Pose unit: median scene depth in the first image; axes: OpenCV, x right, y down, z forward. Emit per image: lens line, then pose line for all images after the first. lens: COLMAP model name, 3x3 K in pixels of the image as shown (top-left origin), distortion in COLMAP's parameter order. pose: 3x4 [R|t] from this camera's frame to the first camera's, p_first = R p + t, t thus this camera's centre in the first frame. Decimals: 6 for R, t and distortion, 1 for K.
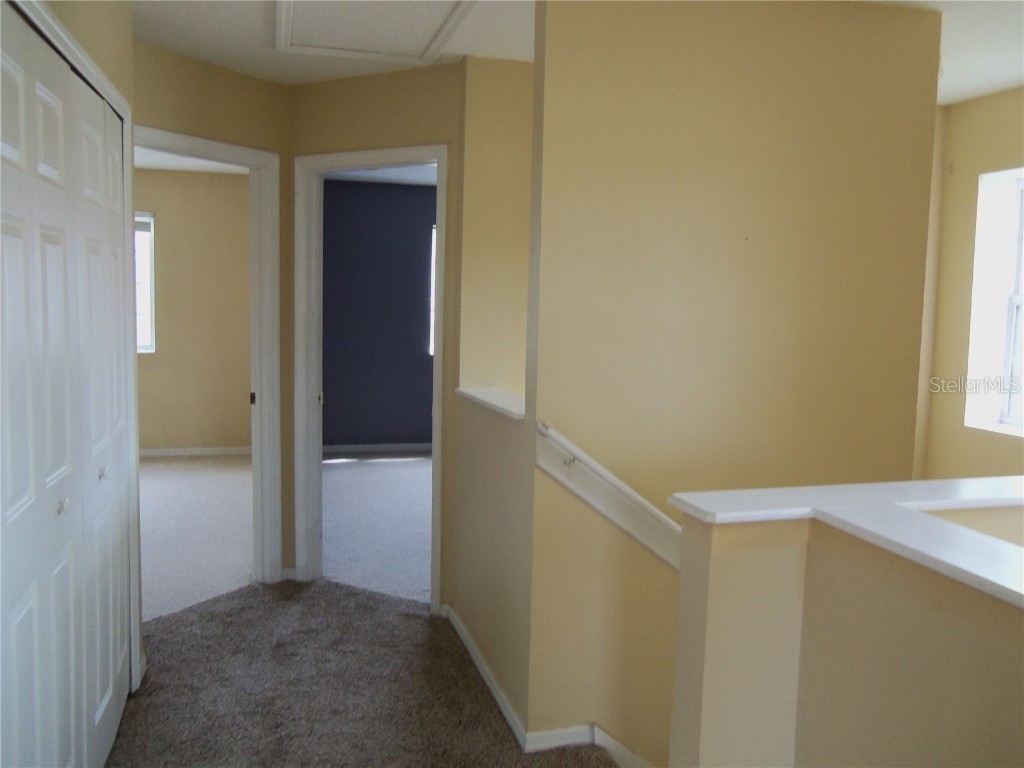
lens RADIAL K [[866.7, 0, 512.9], [0, 866.7, 387.1], [0, 0, 1]] dist [-0.021485, 0.028436]
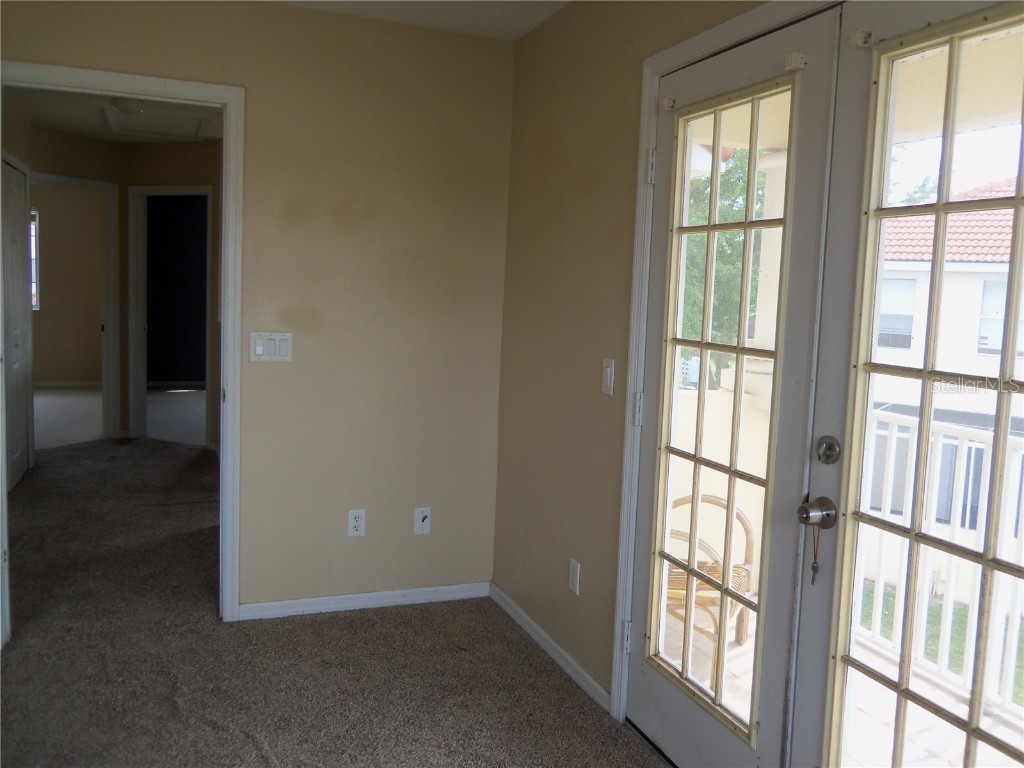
lens RADIAL K [[866.7, 0, 512.8], [0, 866.7, 377.6], [0, 0, 1]] dist [-0.021485, 0.028436]
pose [[0.993530, 0.005439, 0.113439, 0.299493], [-0.005866, 0.999977, 0.003423, 0.098311], [-0.113418, -0.004067, 0.993539, -0.753105]]
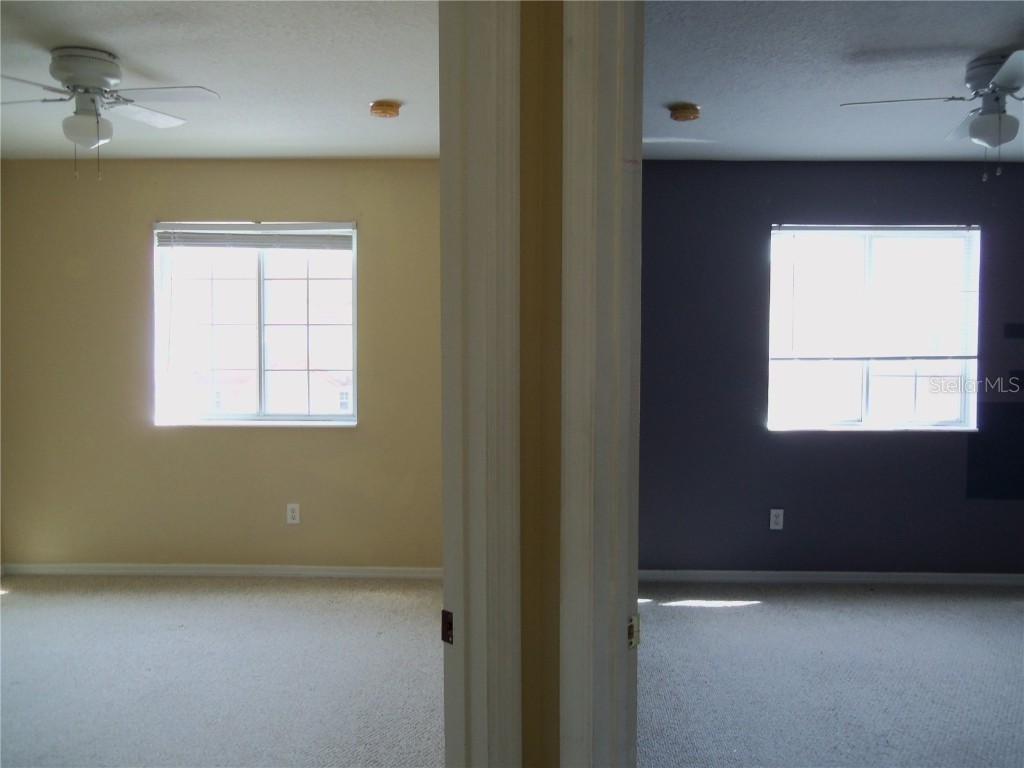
lens RADIAL K [[866.7, 0, 512.0], [0, 866.7, 383.4], [0, 0, 1]] dist [-0.021485, 0.028436]
pose [[0.956625, -0.007743, -0.291219, -0.169037], [-0.006766, 0.998787, -0.048782, -0.070194], [0.291243, 0.048636, 0.955412, 0.658220]]
